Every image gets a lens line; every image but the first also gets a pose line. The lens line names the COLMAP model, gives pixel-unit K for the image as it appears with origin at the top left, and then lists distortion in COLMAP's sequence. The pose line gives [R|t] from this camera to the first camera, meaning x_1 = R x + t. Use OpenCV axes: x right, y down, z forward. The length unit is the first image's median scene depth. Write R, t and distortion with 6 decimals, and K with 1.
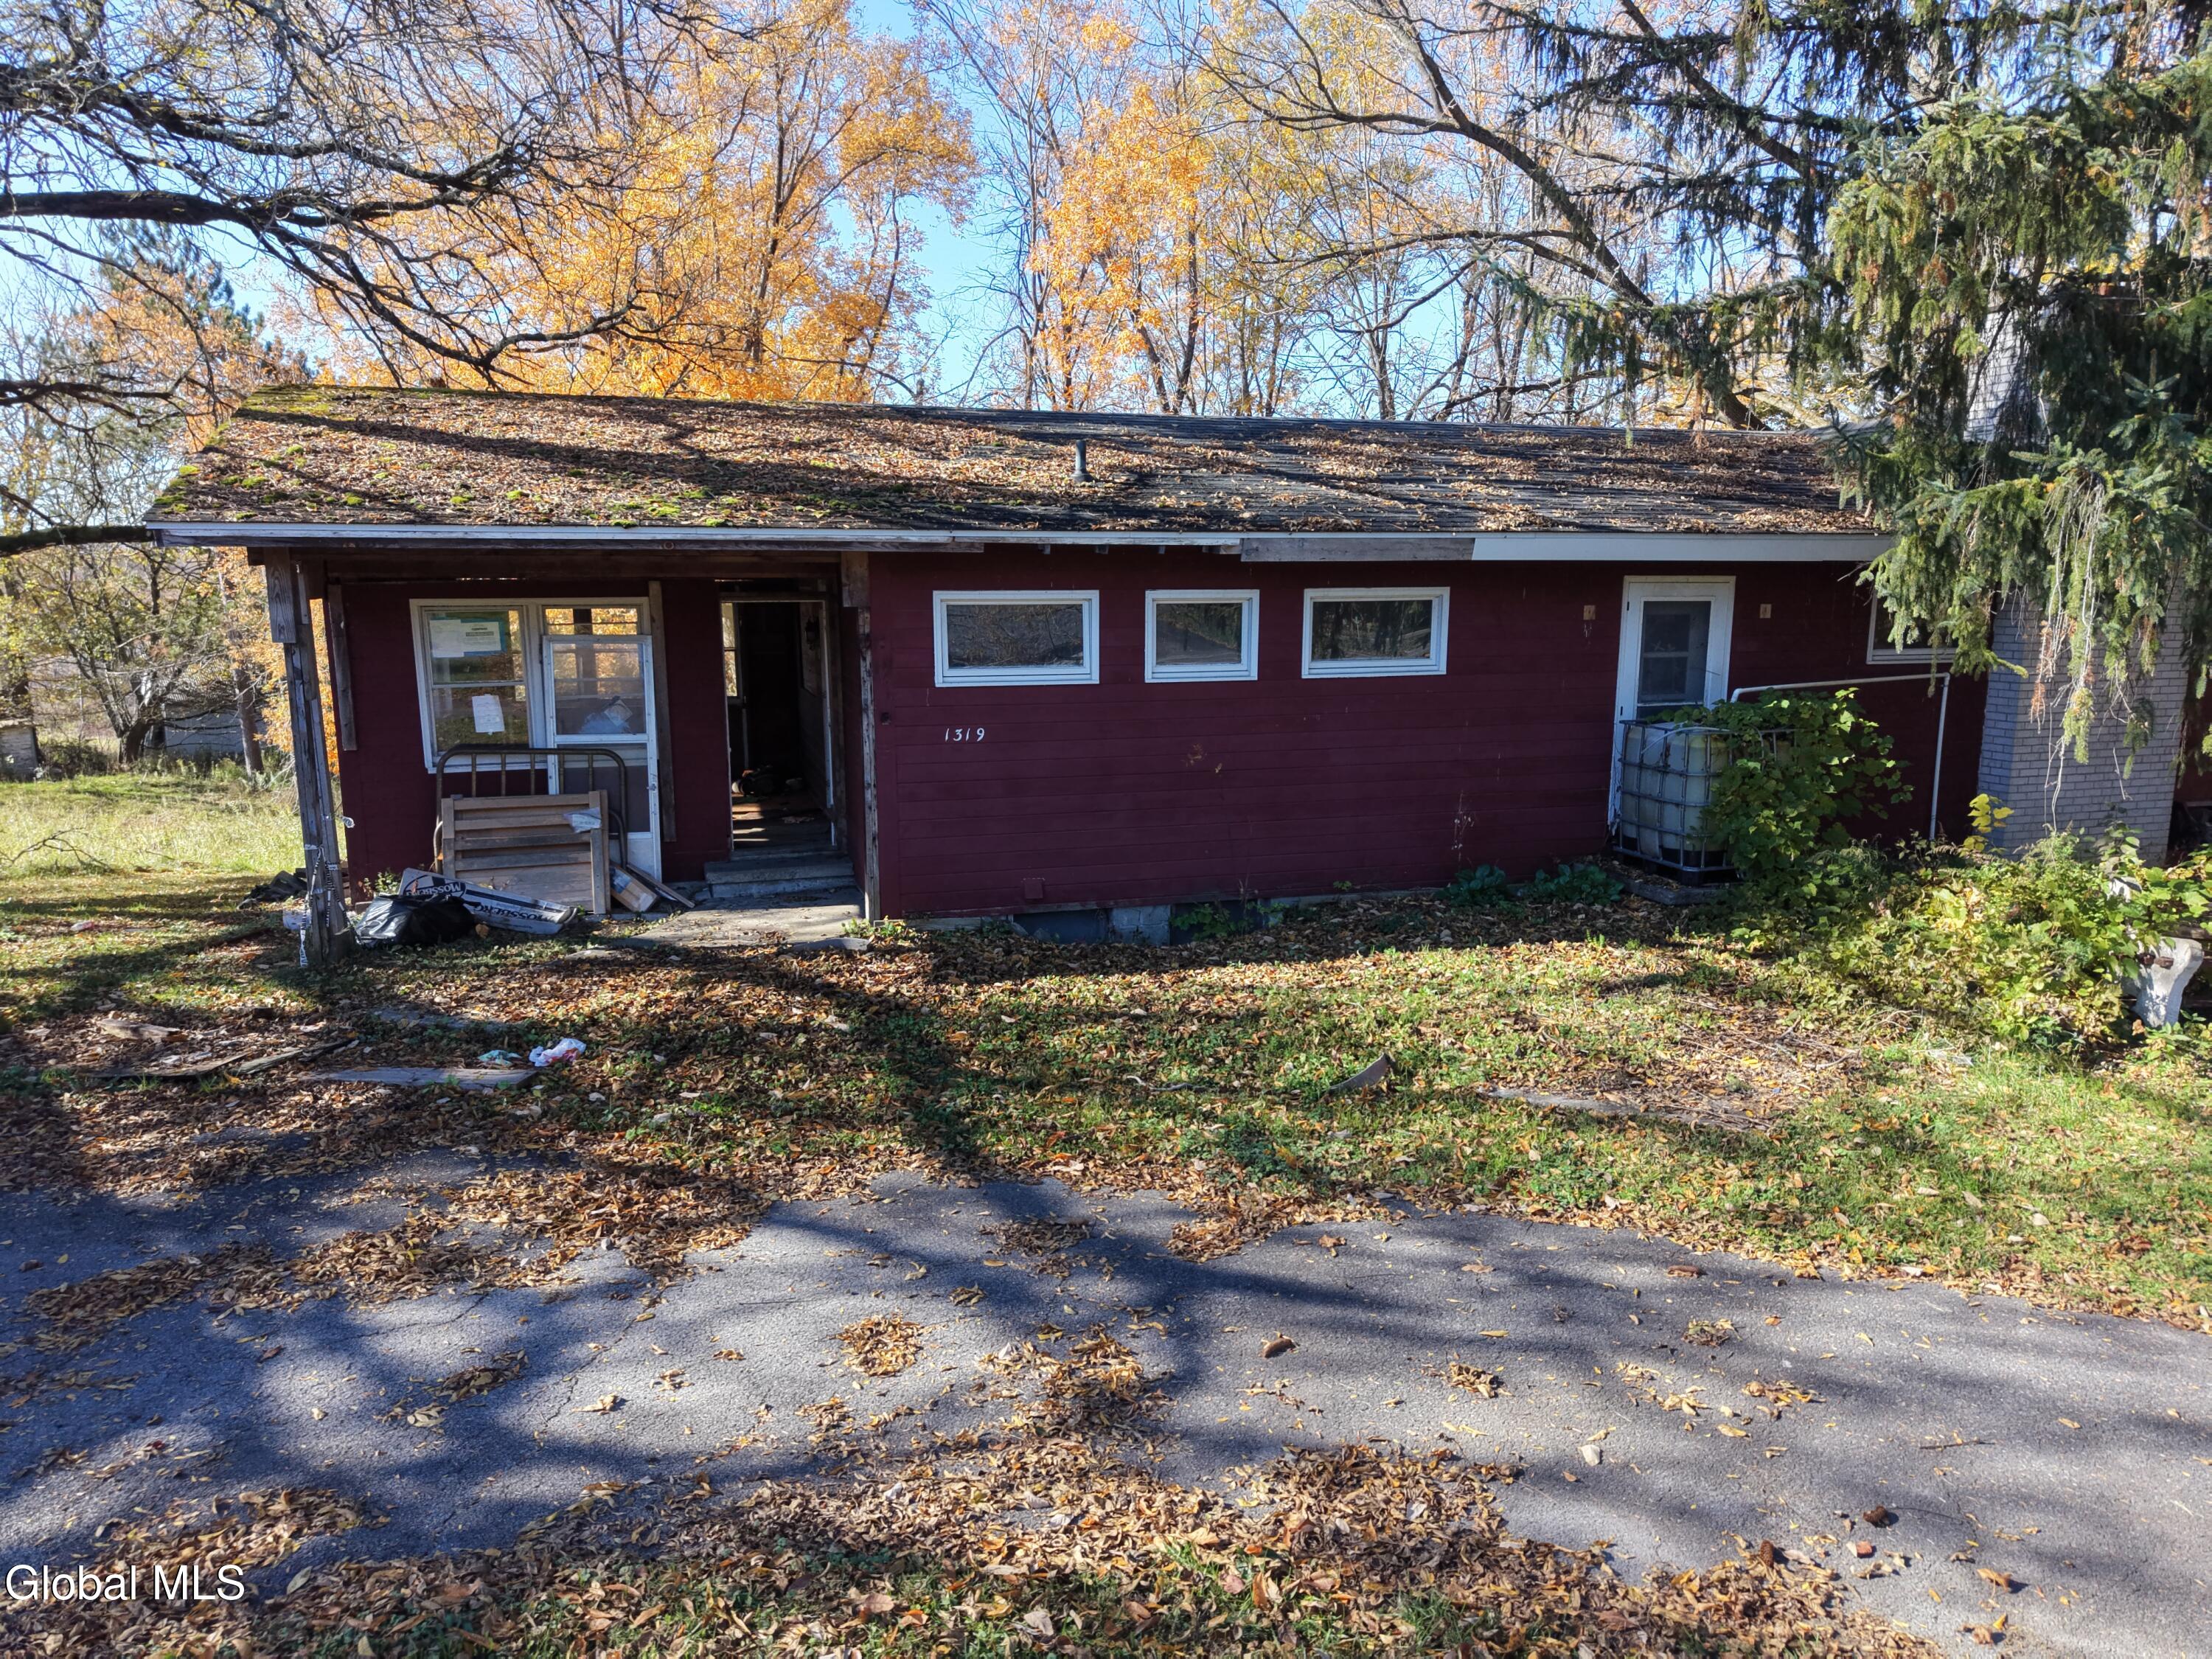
lens RADIAL K [[1467.4, 0, 1116.3], [0, 1467.4, 837.1], [0, 0, 1]] dist [0.011168, -0.017364]
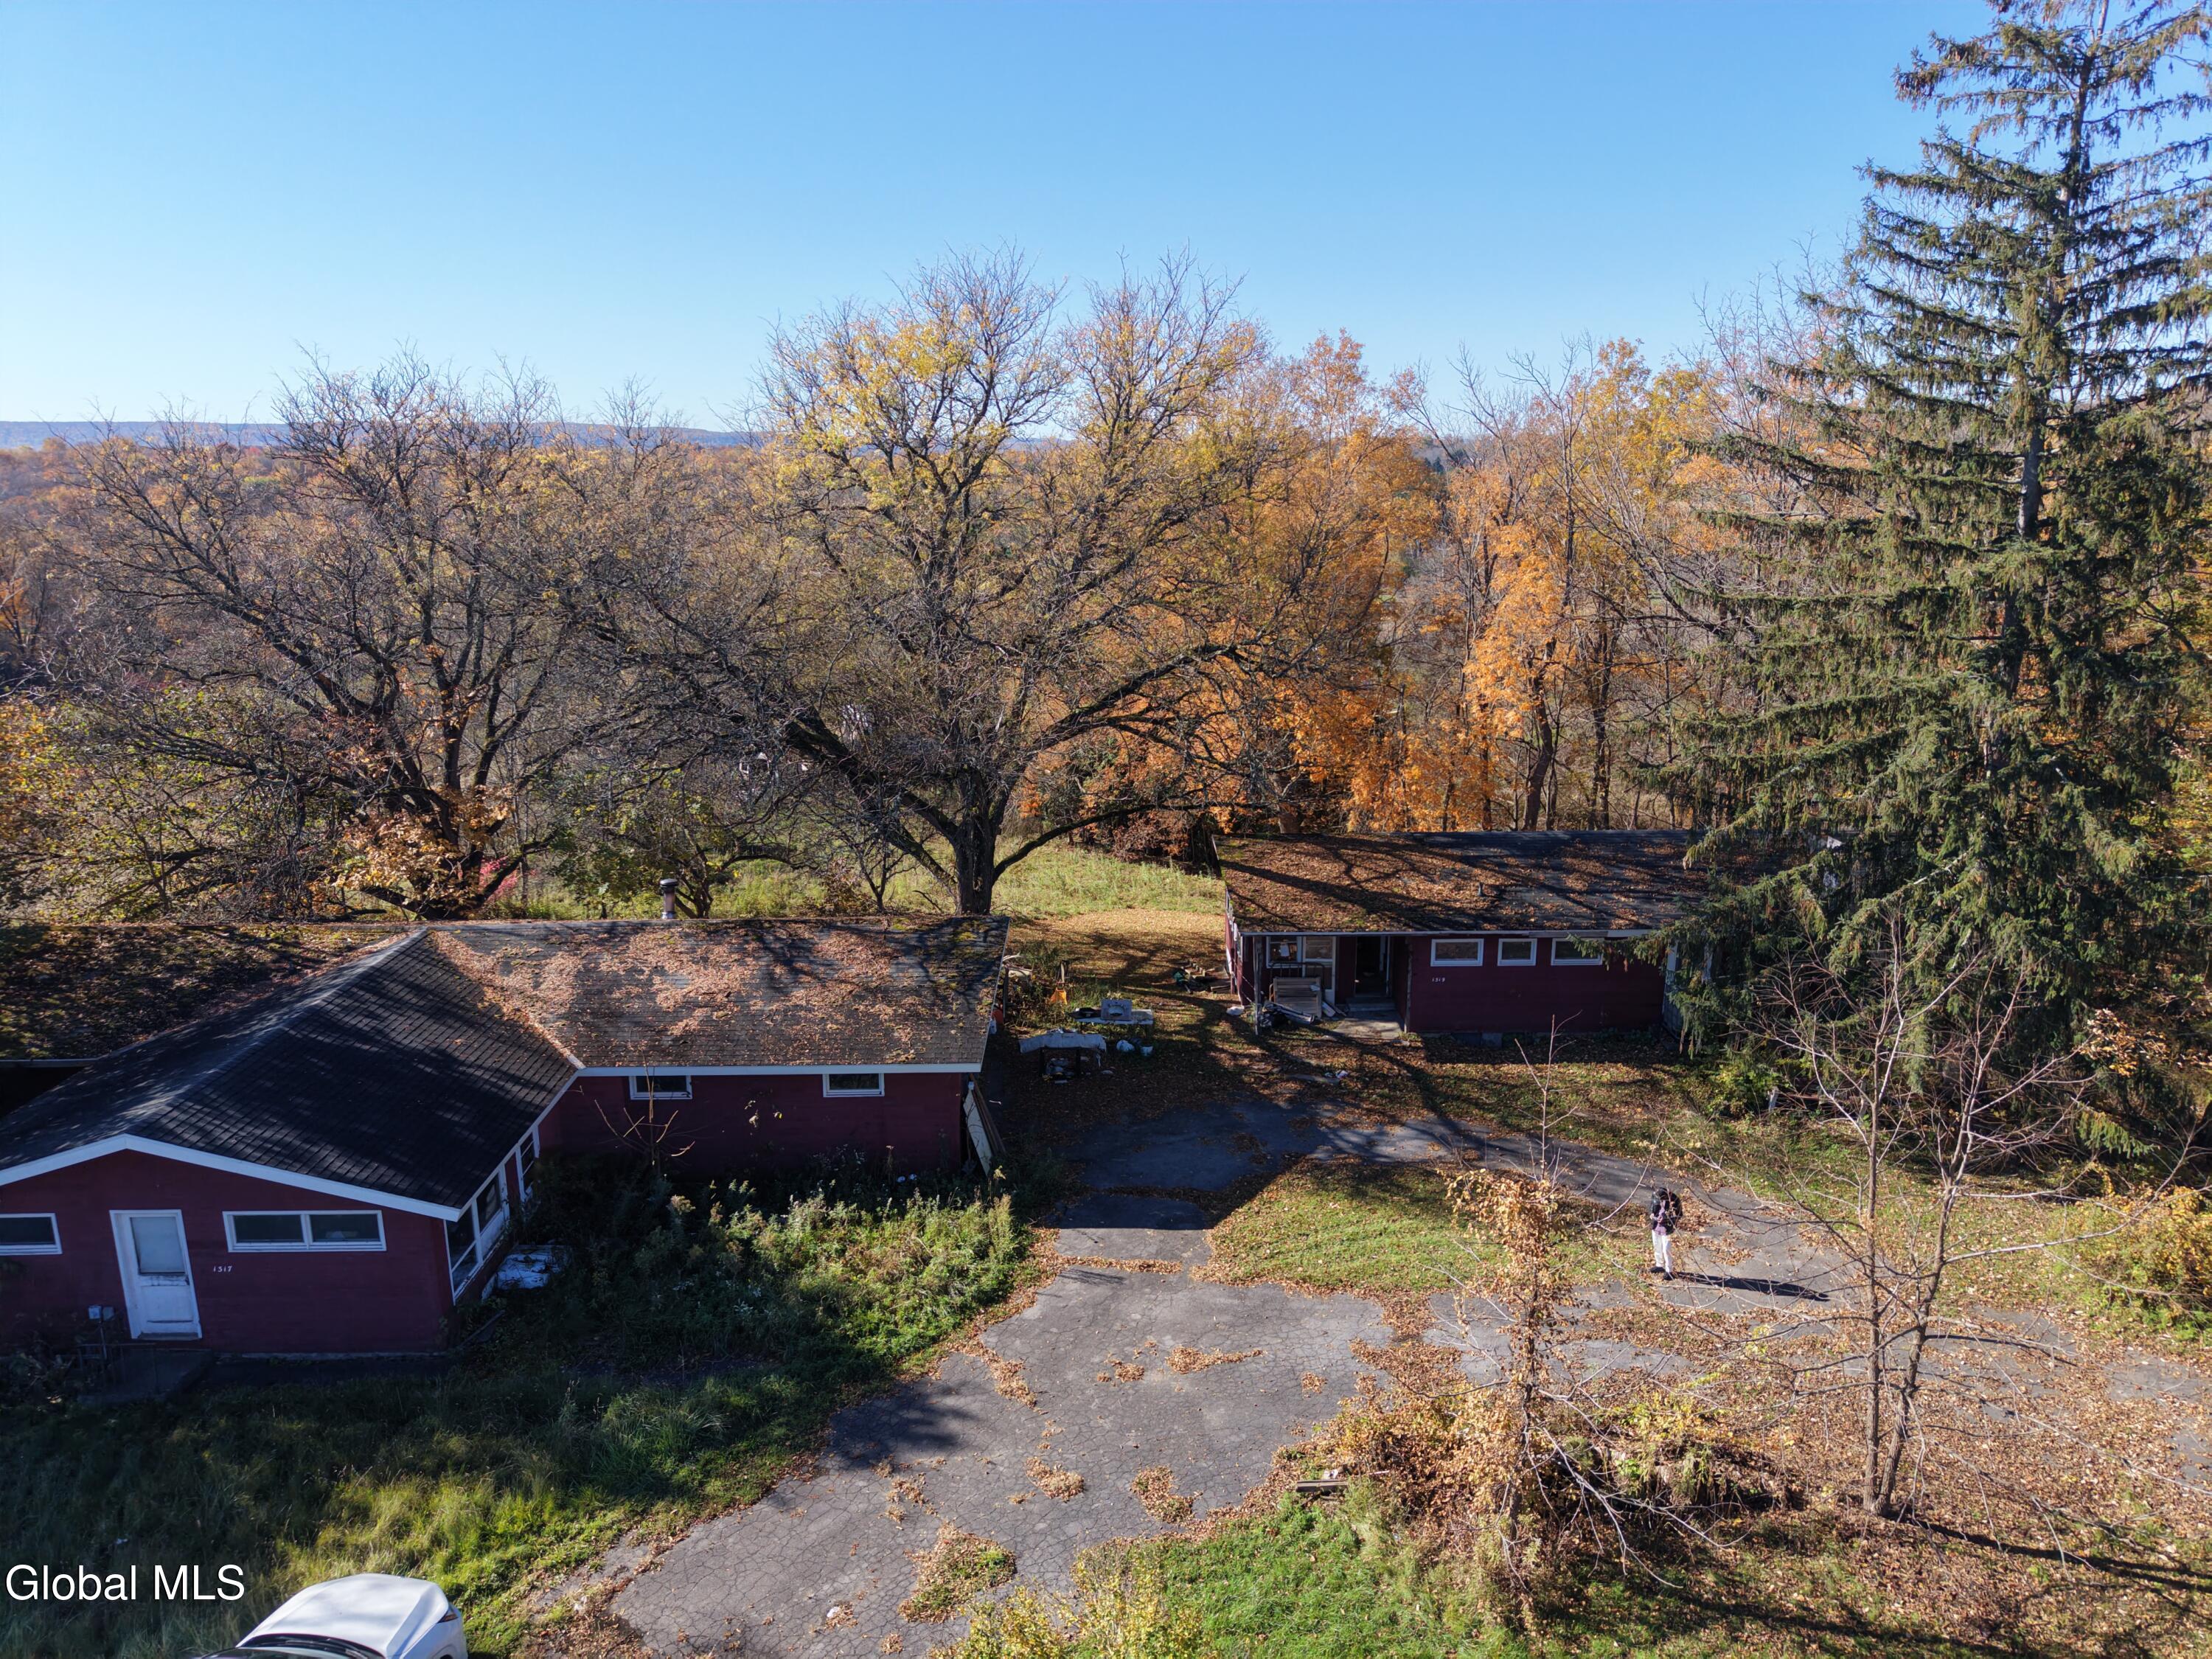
lens RADIAL K [[1467.4, 0, 1116.3], [0, 1467.4, 837.1], [0, 0, 1]] dist [0.011168, -0.017364]
pose [[0.958243, 0.054627, -0.280687, 0.129756], [-0.030599, 0.995536, 0.089287, -0.778483], [0.284312, -0.076970, 0.955637, -2.742822]]
